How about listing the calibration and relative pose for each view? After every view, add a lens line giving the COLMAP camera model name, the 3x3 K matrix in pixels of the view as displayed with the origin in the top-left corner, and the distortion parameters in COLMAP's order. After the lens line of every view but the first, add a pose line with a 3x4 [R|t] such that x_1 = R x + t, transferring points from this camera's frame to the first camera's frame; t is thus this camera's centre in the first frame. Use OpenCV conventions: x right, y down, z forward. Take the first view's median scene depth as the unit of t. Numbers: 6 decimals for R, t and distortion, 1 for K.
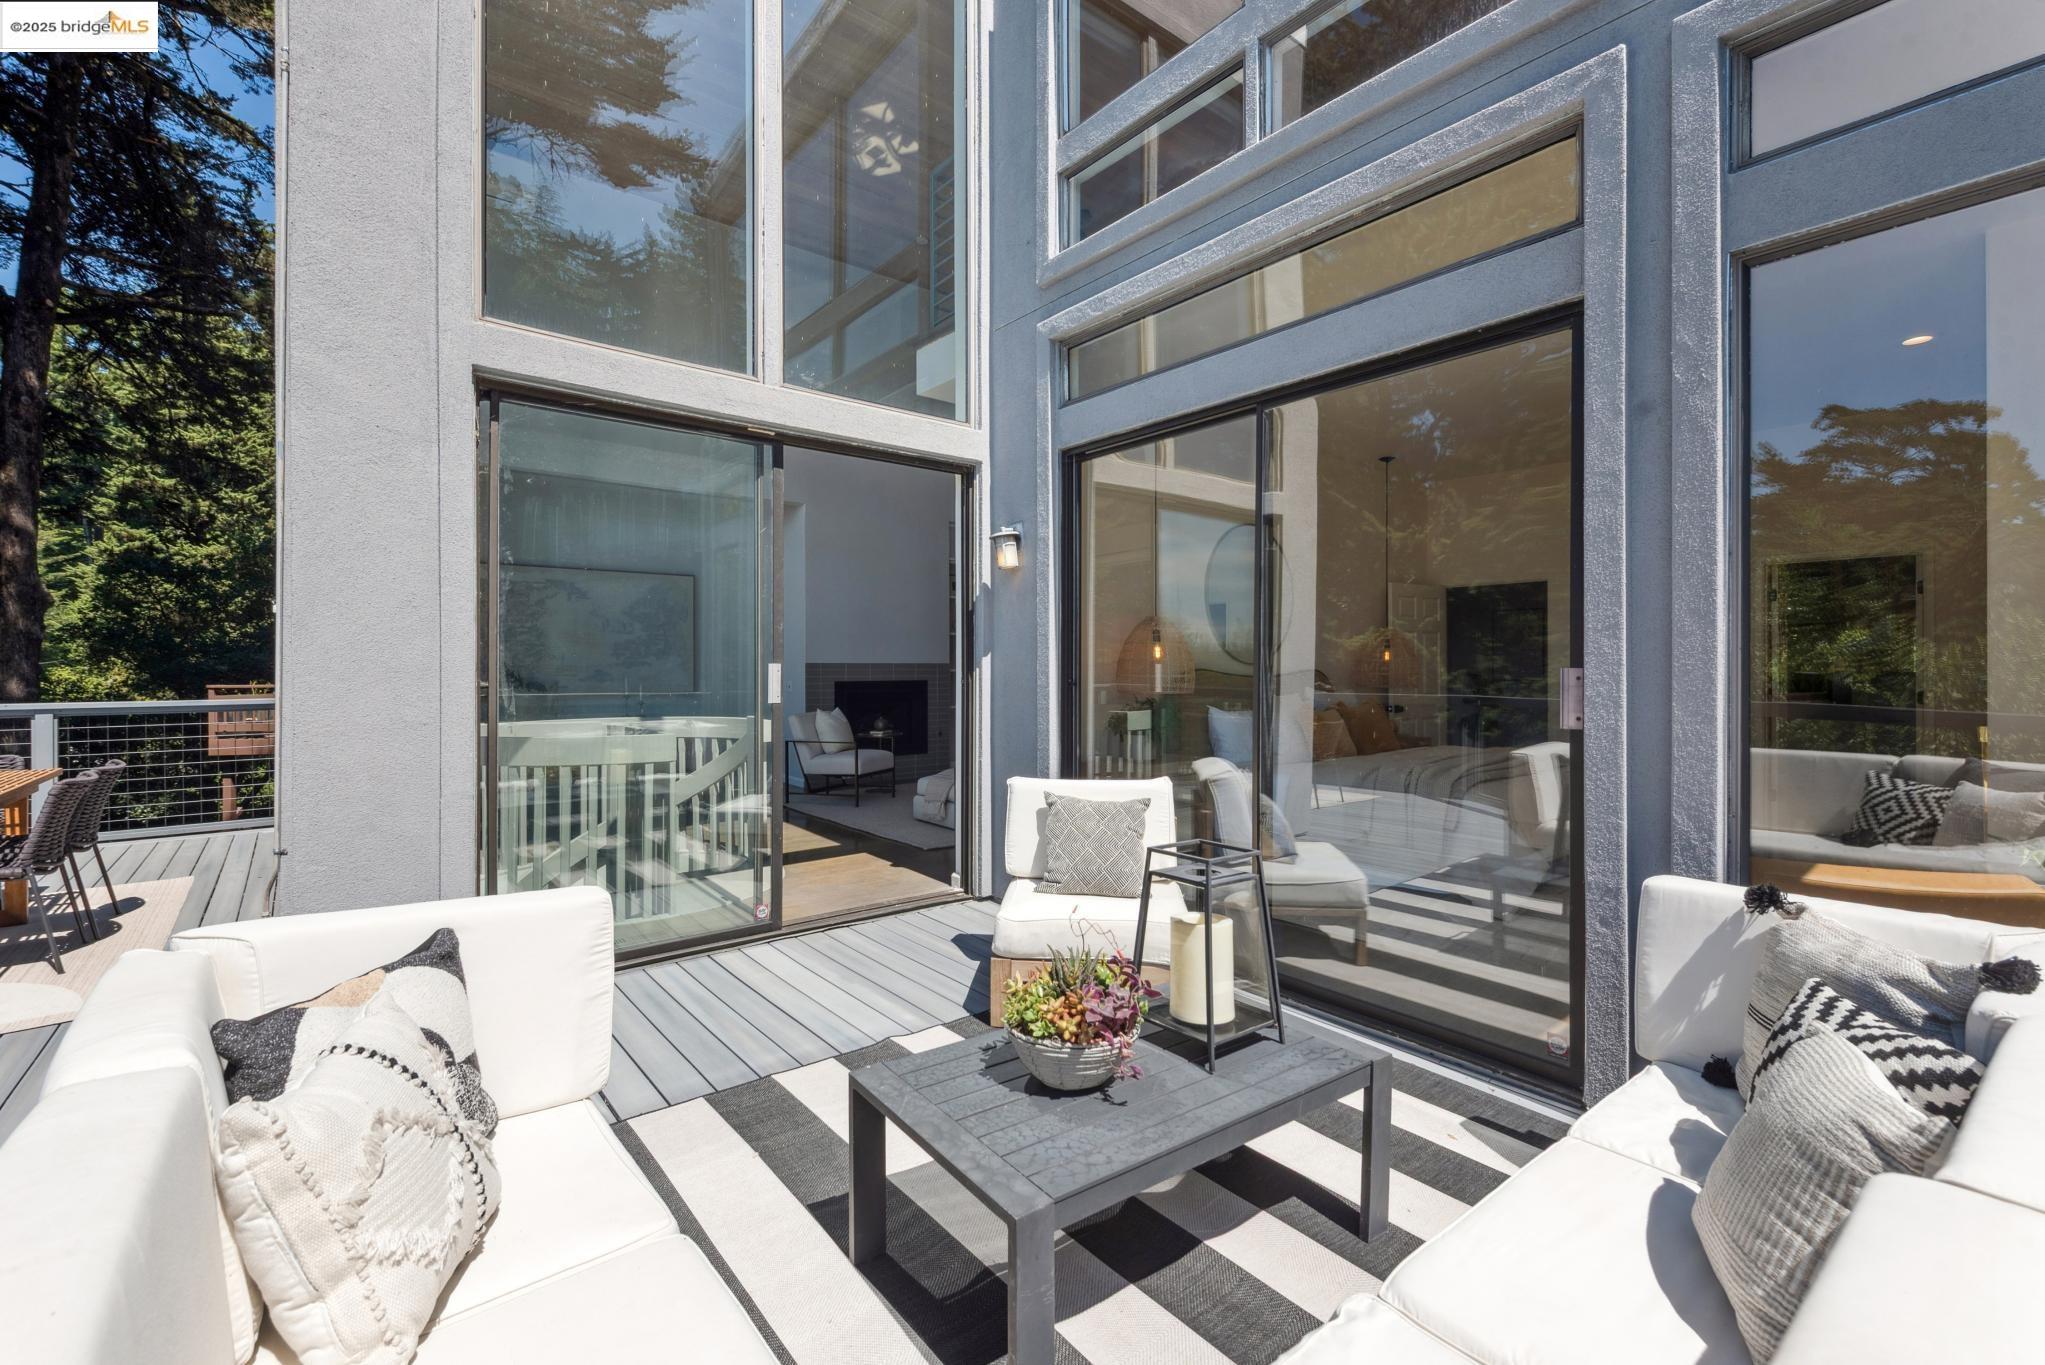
lens RADIAL K [[898.8, 0, 1004.7], [0, 898.8, 664.0], [0, 0, 1]] dist [0.013275, -0.001033]
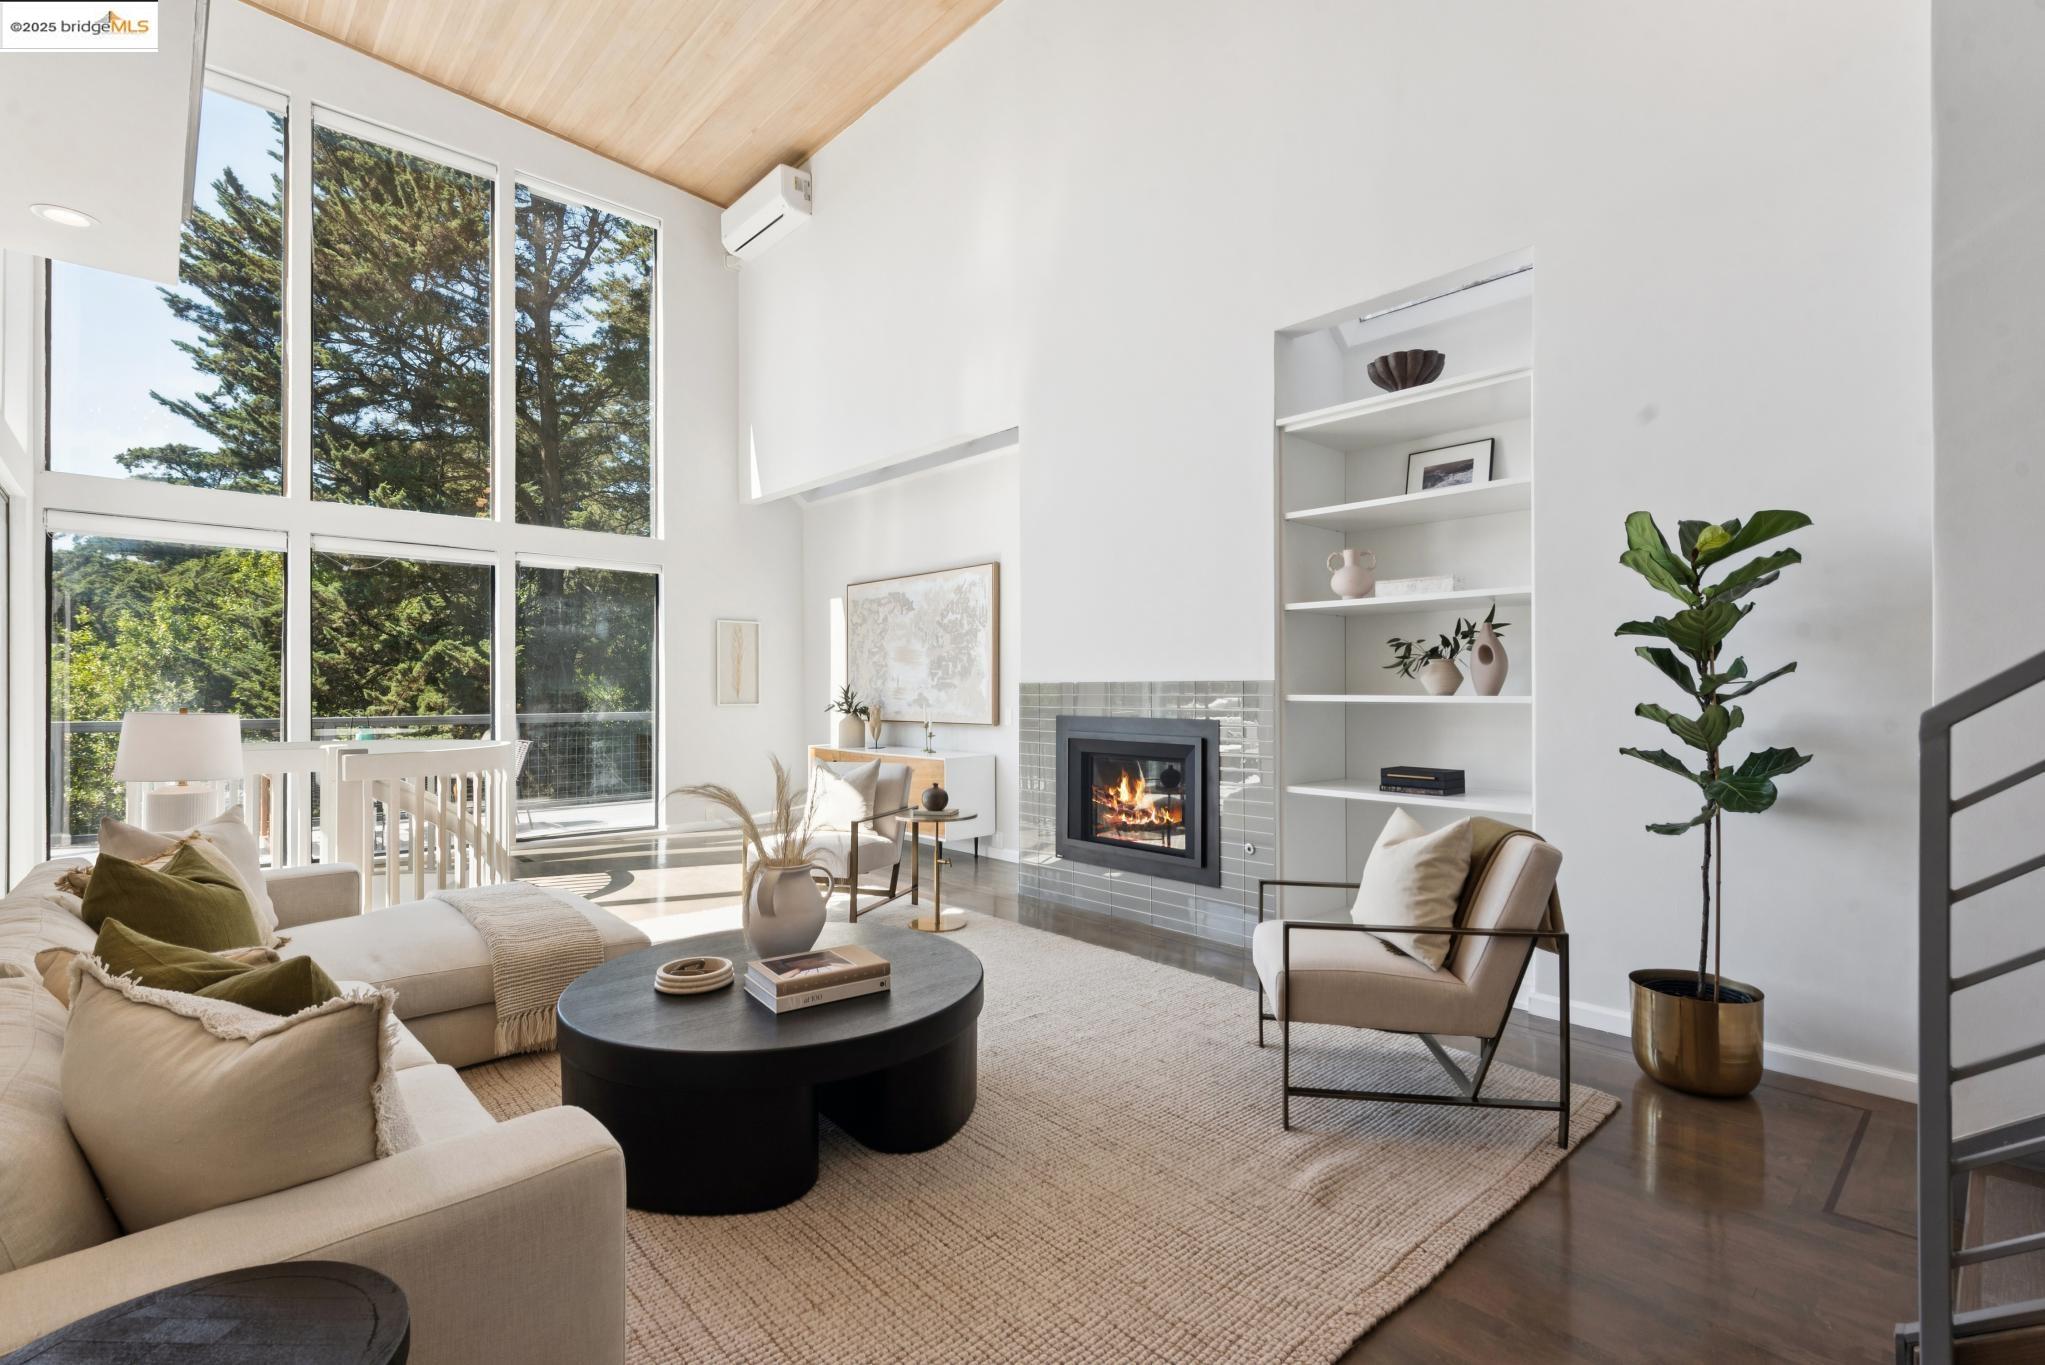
lens RADIAL K [[930.6, 0, 1003.7], [0, 930.6, 680.8], [0, 0, 1]] dist [0.011219, -0.001055]
pose [[0.072782, -0.007199, -0.997322, 0.438567], [0.006977, 0.999953, -0.006709, 0.001402], [0.997323, -0.006470, 0.072829, 1.047177]]
